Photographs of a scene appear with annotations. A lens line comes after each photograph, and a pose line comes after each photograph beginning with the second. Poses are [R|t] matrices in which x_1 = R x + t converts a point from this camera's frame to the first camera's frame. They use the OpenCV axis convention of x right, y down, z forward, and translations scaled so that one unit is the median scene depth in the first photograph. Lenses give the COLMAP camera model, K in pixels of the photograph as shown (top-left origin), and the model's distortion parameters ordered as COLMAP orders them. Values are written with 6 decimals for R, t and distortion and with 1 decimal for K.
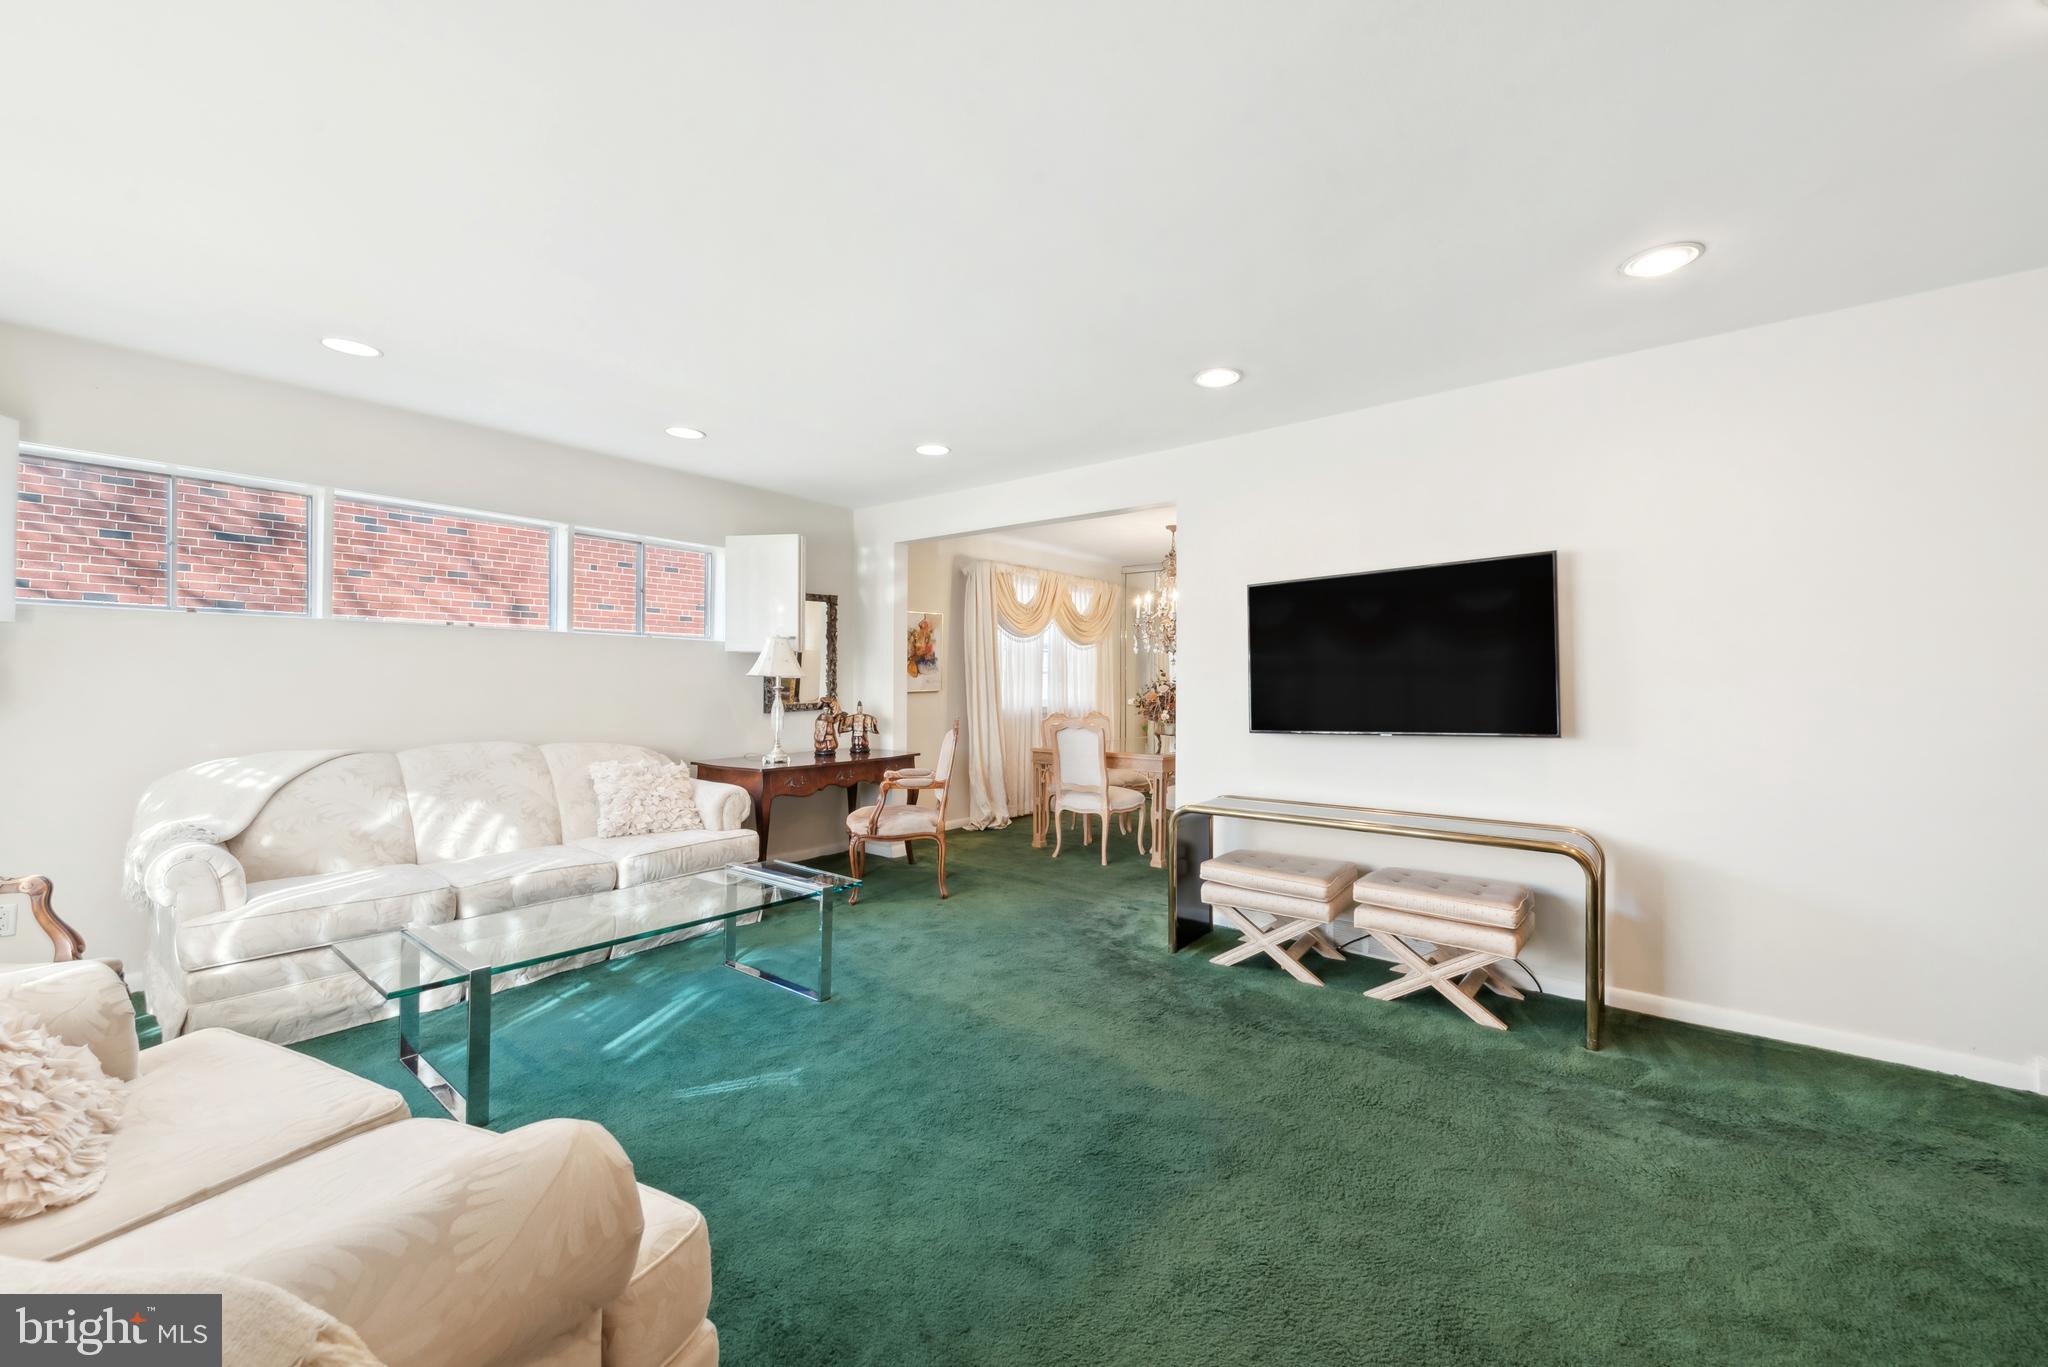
lens RADIAL K [[813.0, 0, 1014.1], [0, 813.0, 685.8], [0, 0, 1]] dist [0.015882, -0.008187]
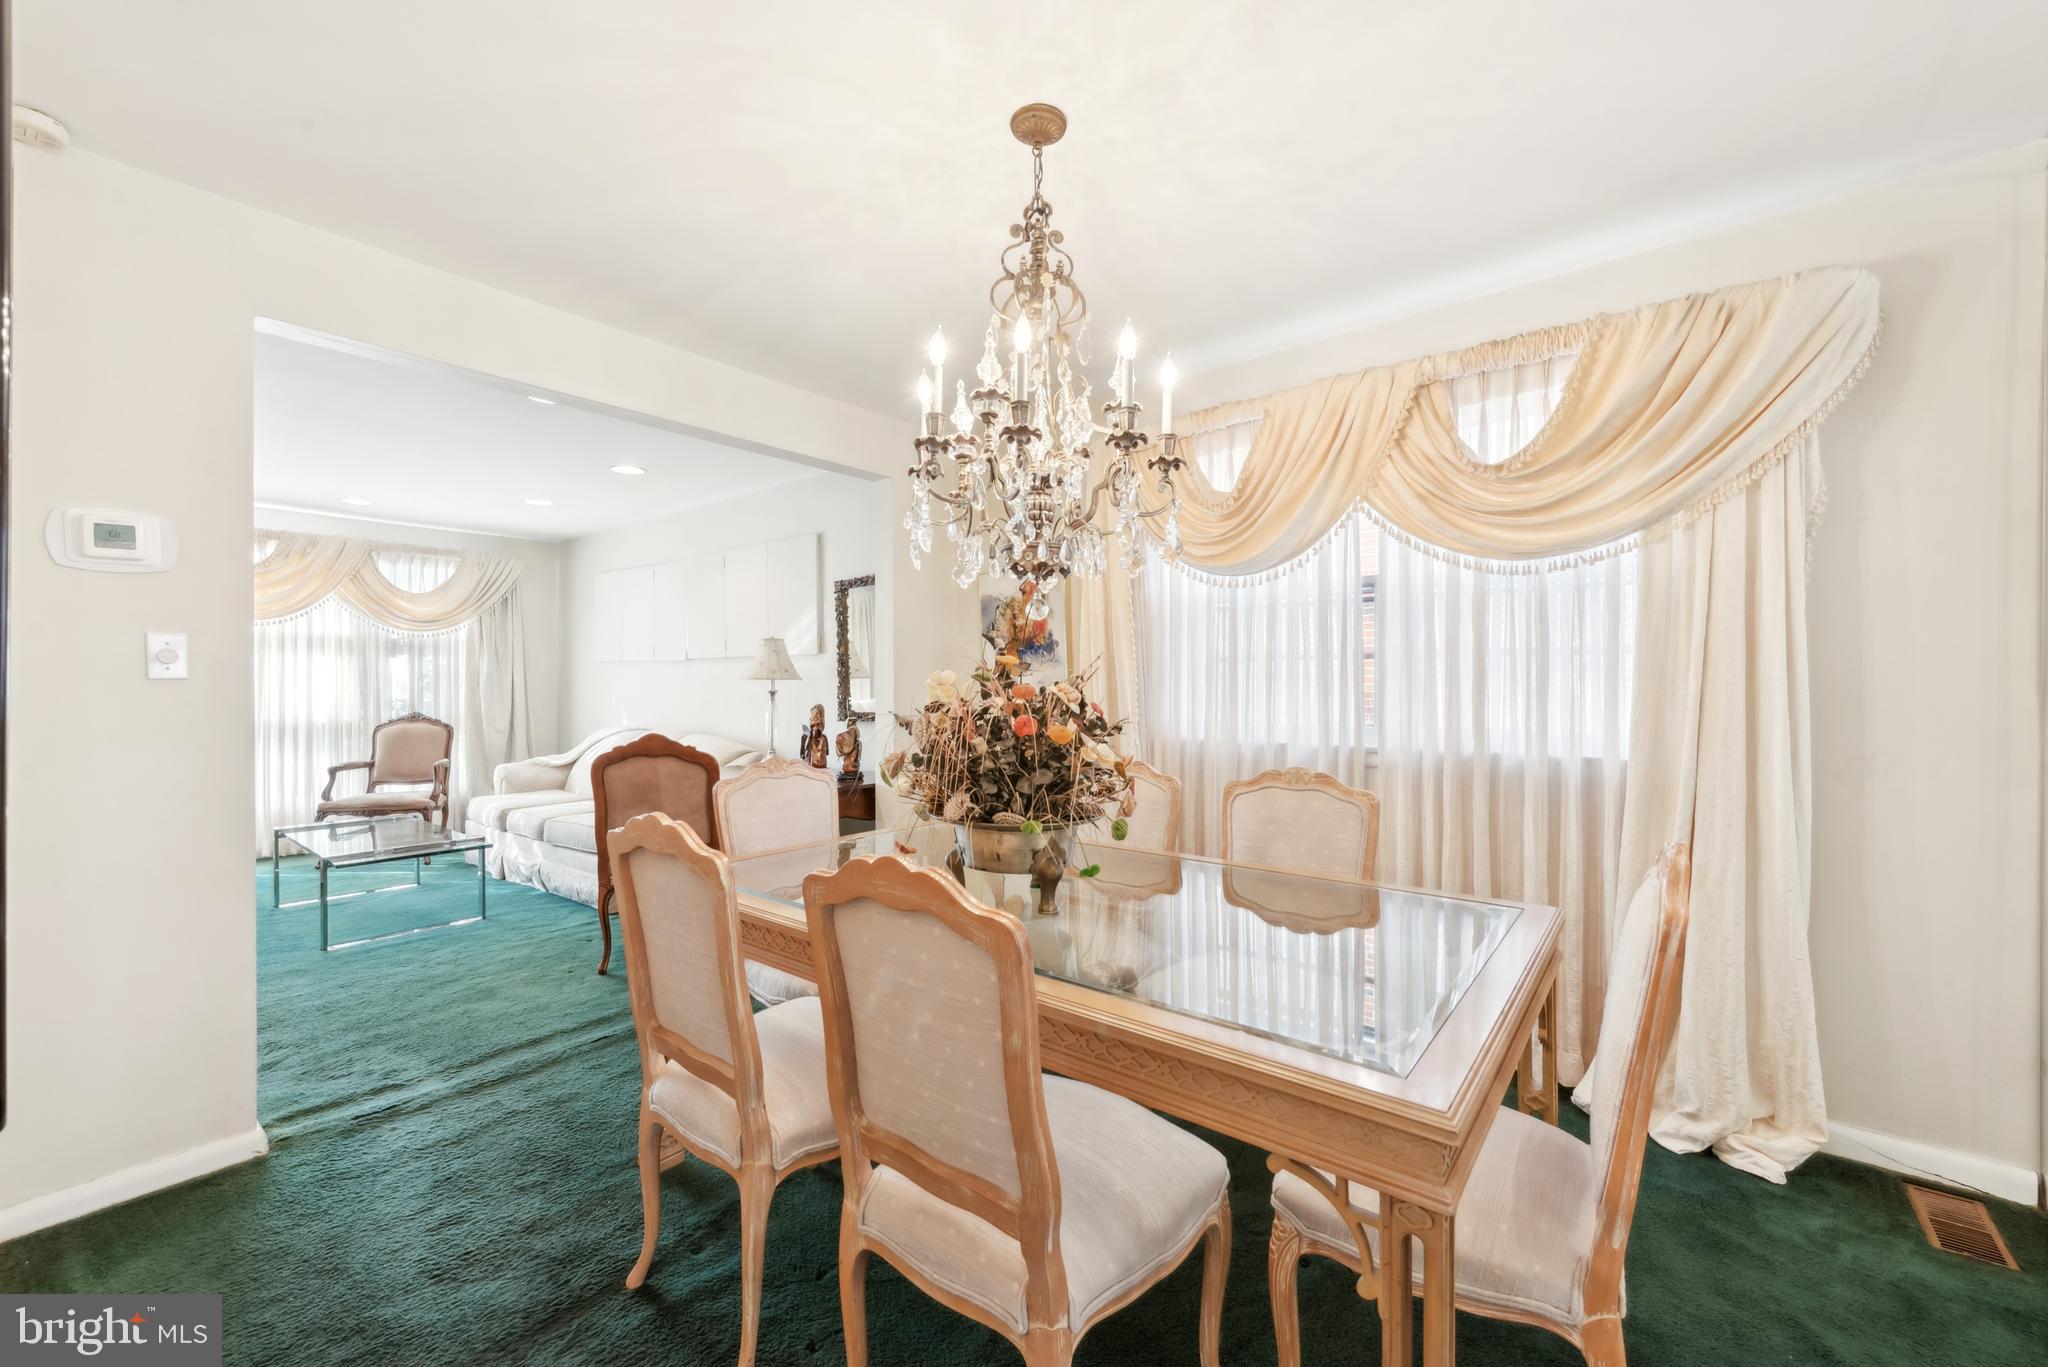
lens RADIAL K [[808.4, 0, 1013.6], [0, 808.4, 685.2], [0, 0, 1]] dist [0.011862, -0.004308]
pose [[-0.004897, -0.005603, -0.999972, 0.875318], [-0.002641, 0.999981, -0.005591, -0.001120], [0.999985, 0.002613, -0.004912, 1.838177]]
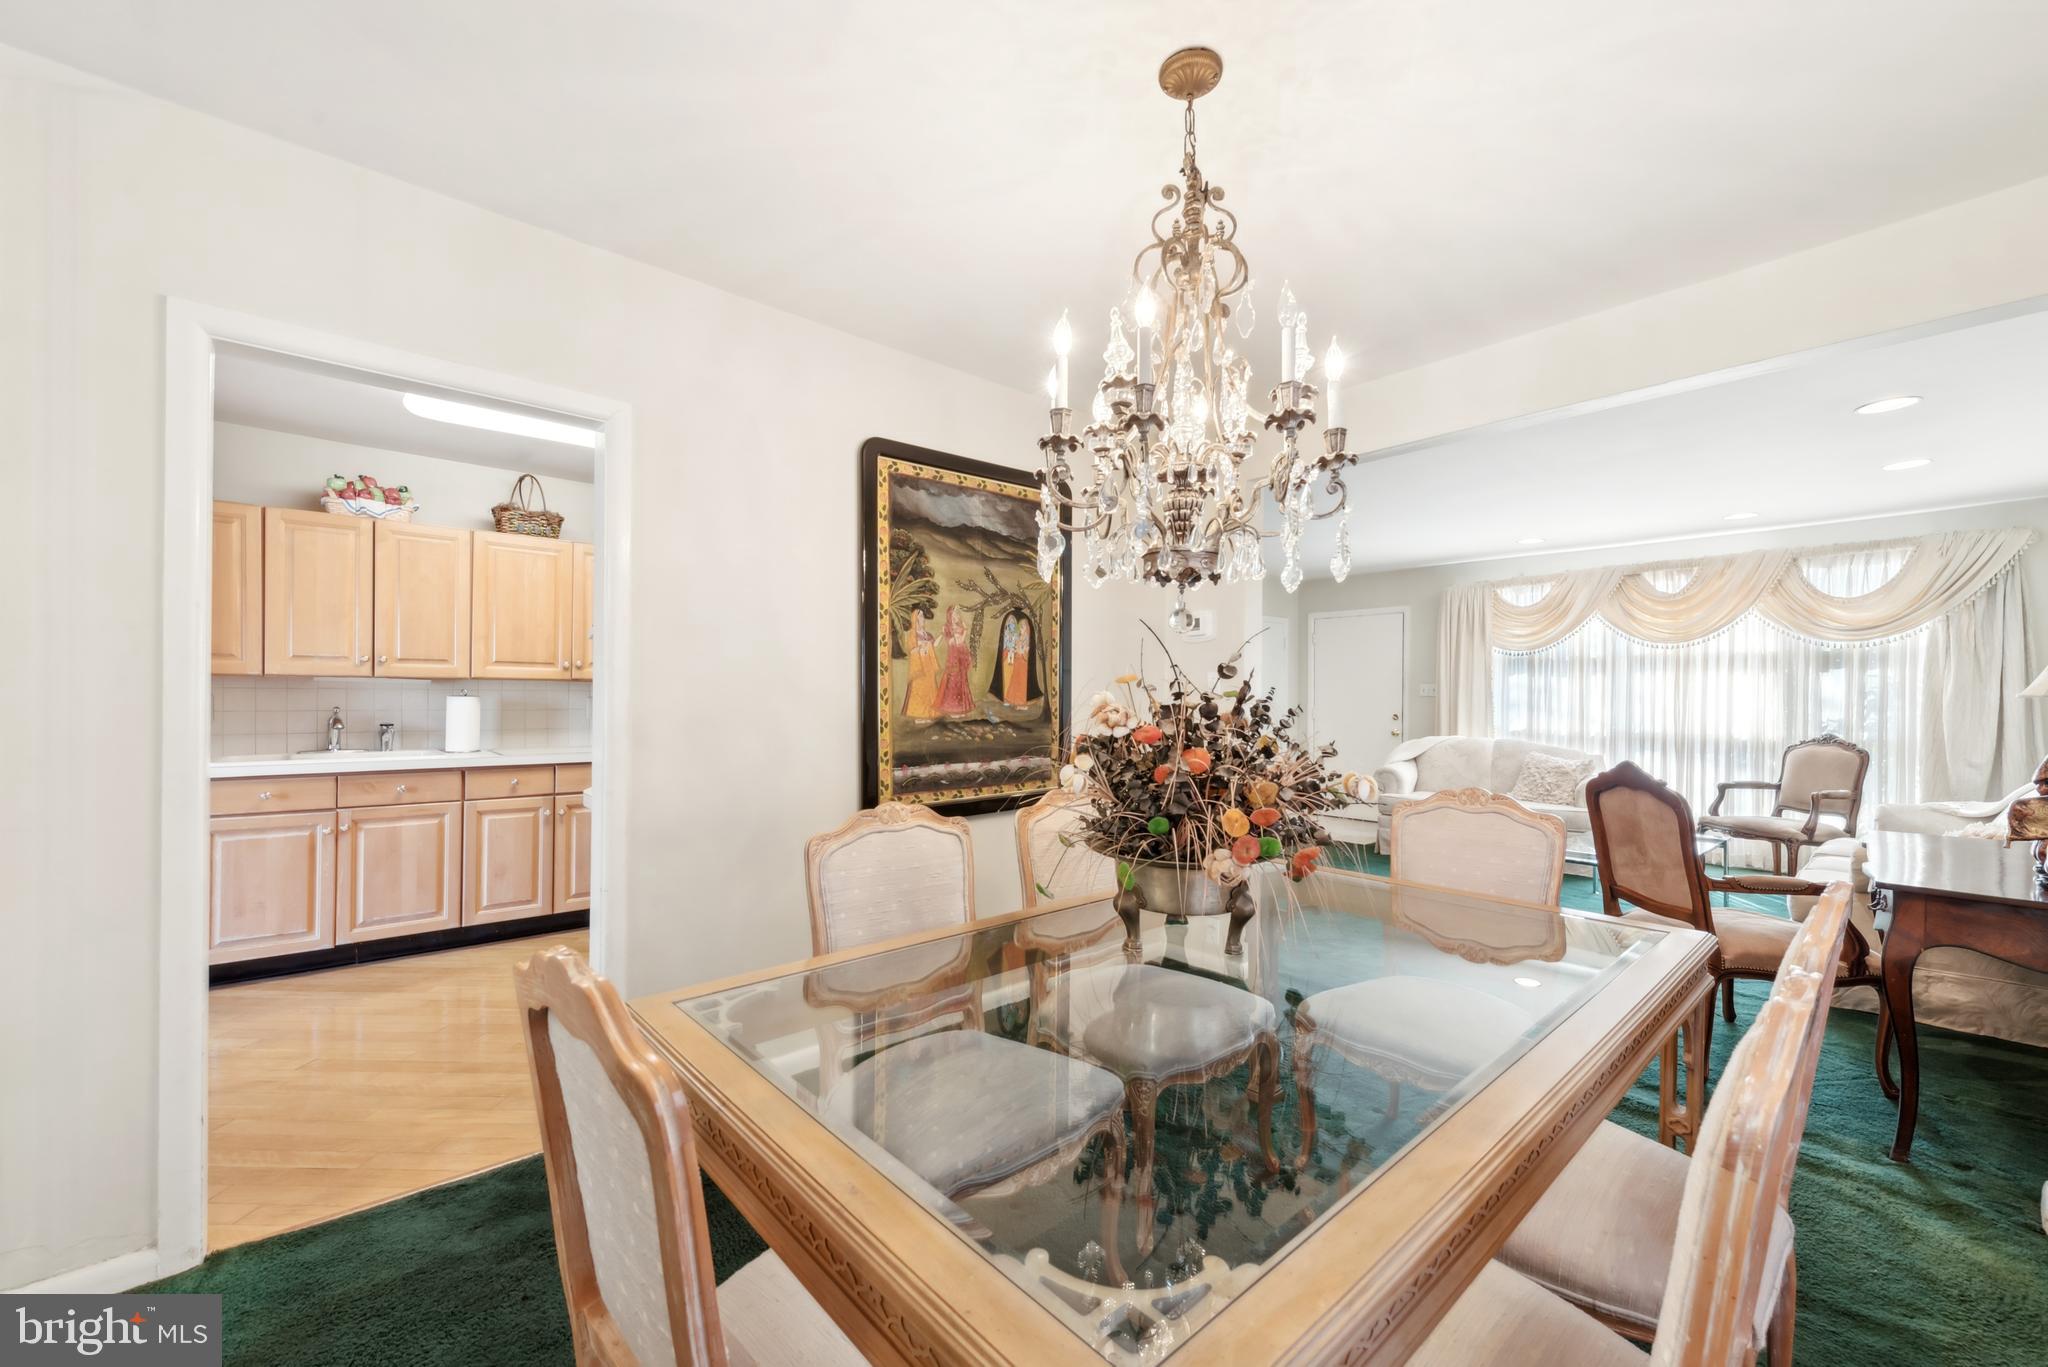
lens RADIAL K [[822.8, 0, 1038.3], [0, 822.8, 691.4], [0, 0, 1]] dist [0.002513, -0.000176]
pose [[-0.986575, -0.012574, 0.162821, 0.359265], [-0.012791, 0.999918, -0.000288, -0.010519], [-0.162804, -0.002367, -0.986656, 2.327635]]
